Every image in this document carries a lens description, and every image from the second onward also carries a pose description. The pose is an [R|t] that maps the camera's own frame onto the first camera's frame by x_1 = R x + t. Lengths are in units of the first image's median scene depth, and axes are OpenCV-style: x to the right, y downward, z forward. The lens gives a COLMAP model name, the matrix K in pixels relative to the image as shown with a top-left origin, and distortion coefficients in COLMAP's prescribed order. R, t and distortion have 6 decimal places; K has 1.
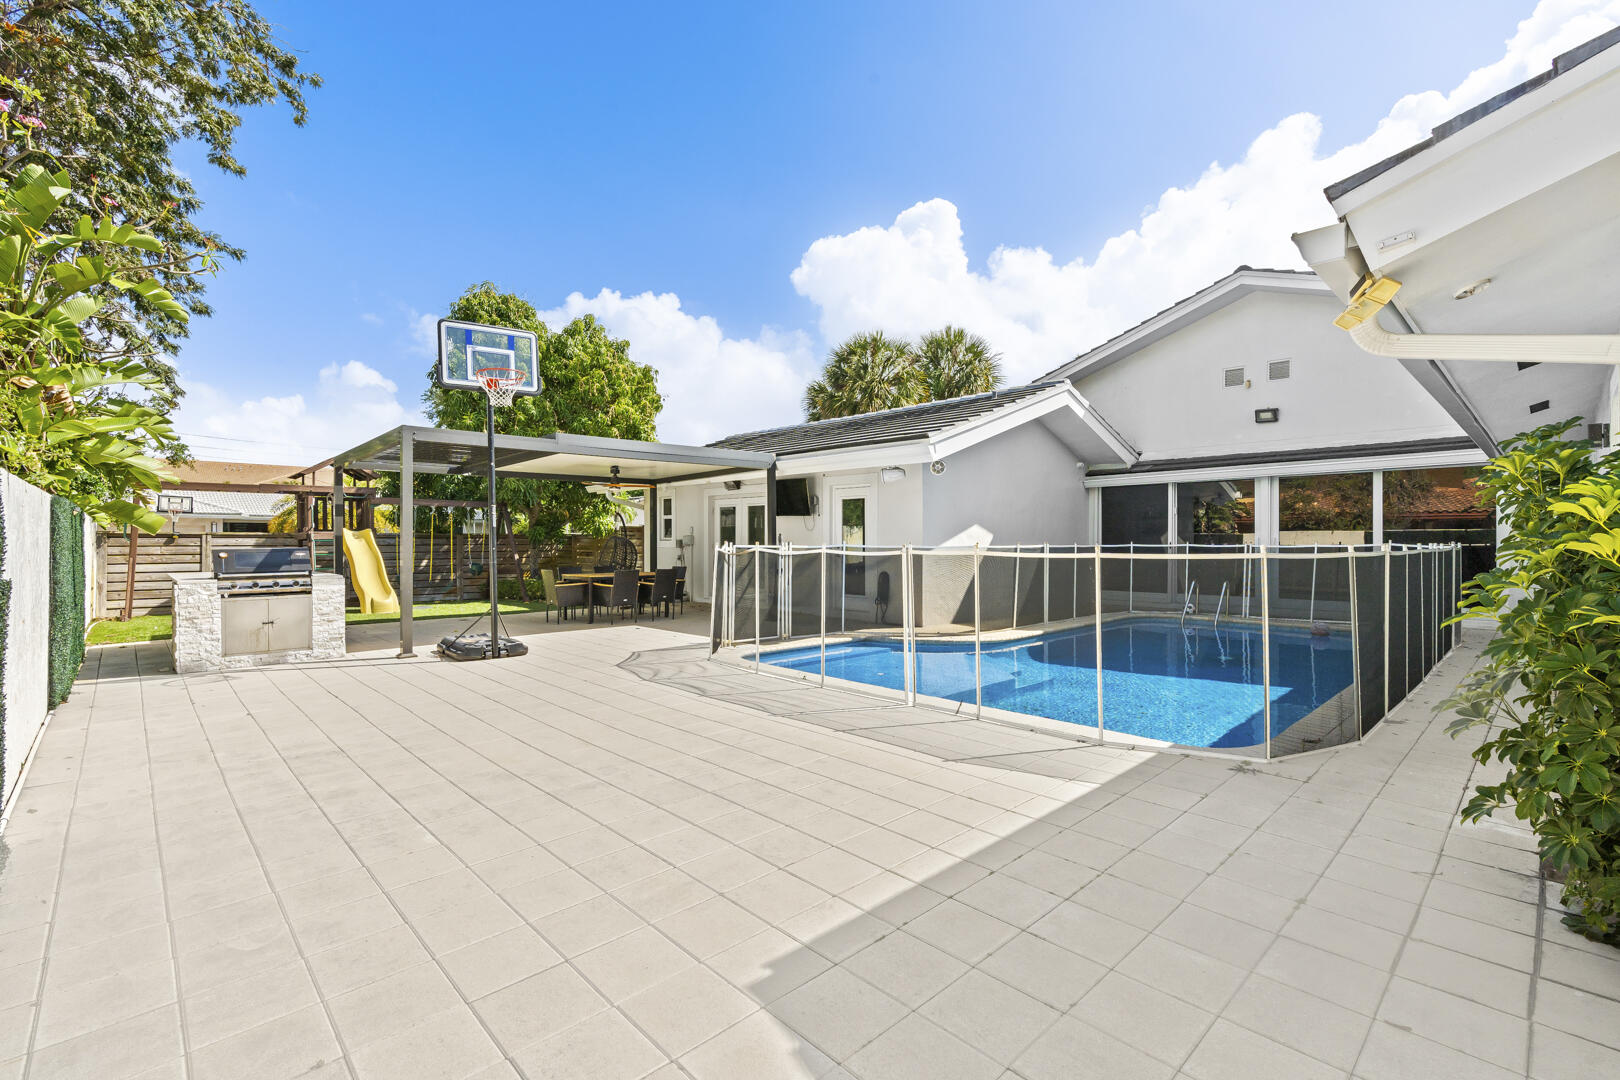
lens RADIAL K [[719.3, 0, 805.2], [0, 719.3, 540.9], [0, 0, 1]] dist [-0.002606, -0.000454]
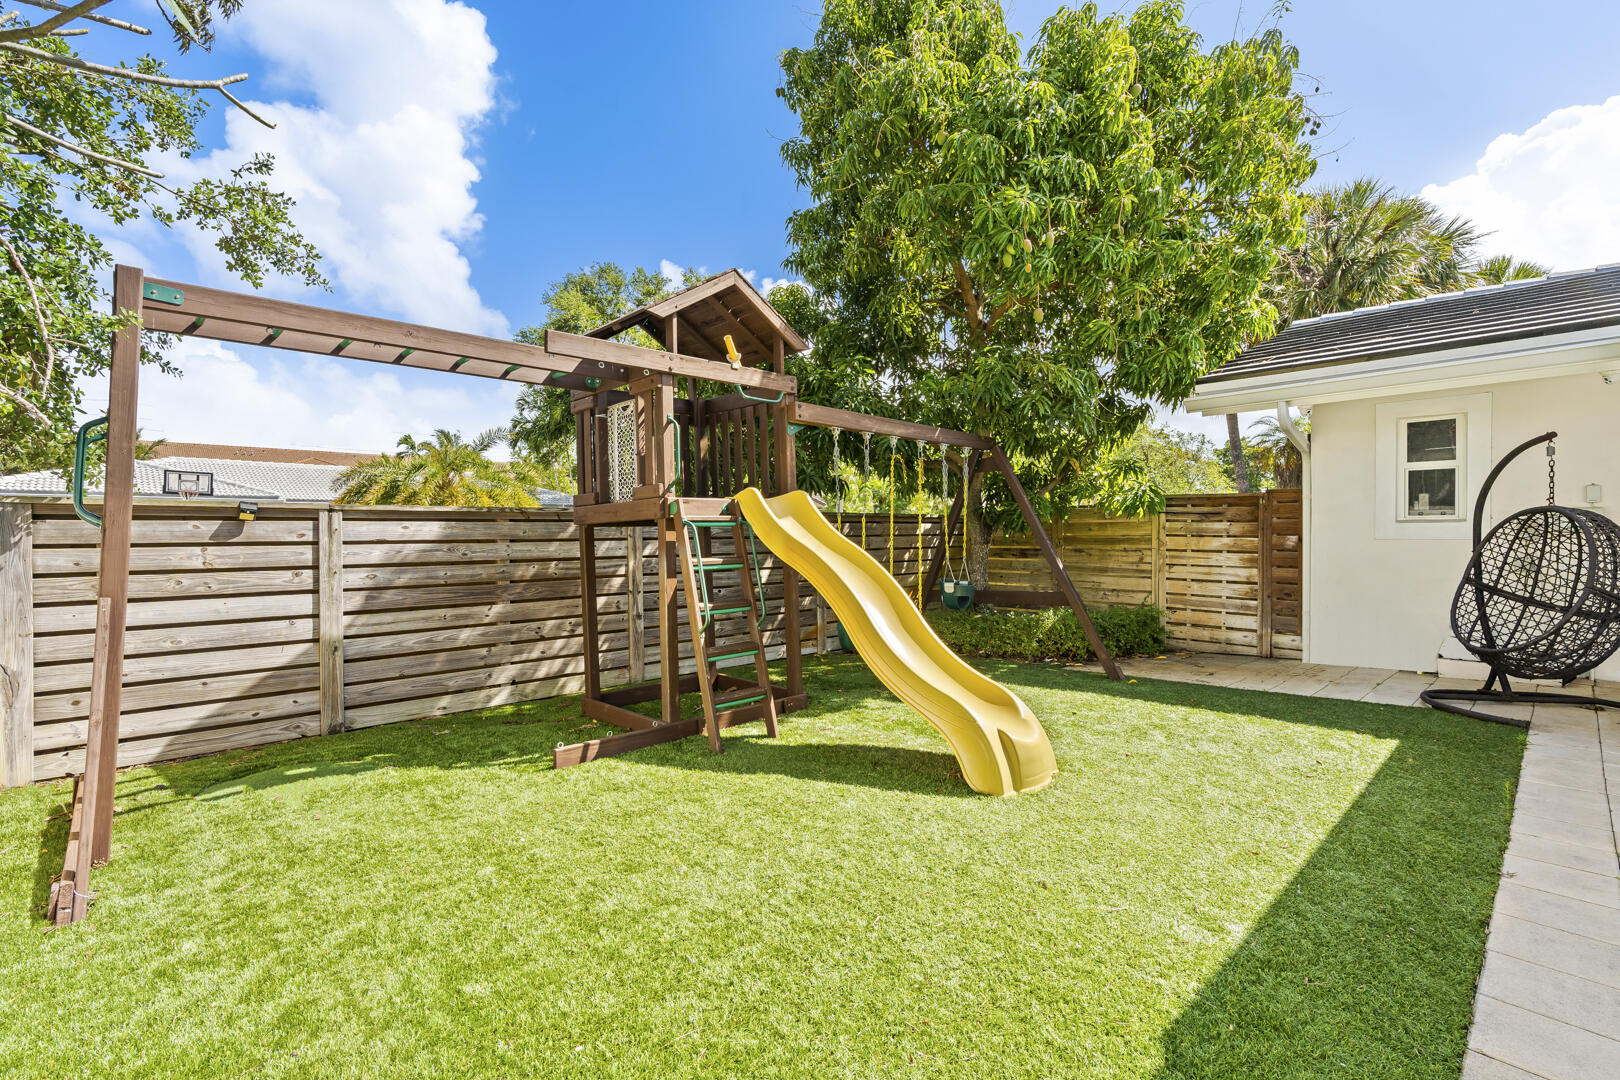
lens RADIAL K [[719.3, 0, 805.2], [0, 719.3, 540.9], [0, 0, 1]] dist [-0.002606, -0.000454]
pose [[0.999973, -0.007217, -0.001450, -0.629597], [0.007238, 0.999866, 0.014653, 0.002668], [0.001344, -0.014663, 0.999892, 0.681060]]
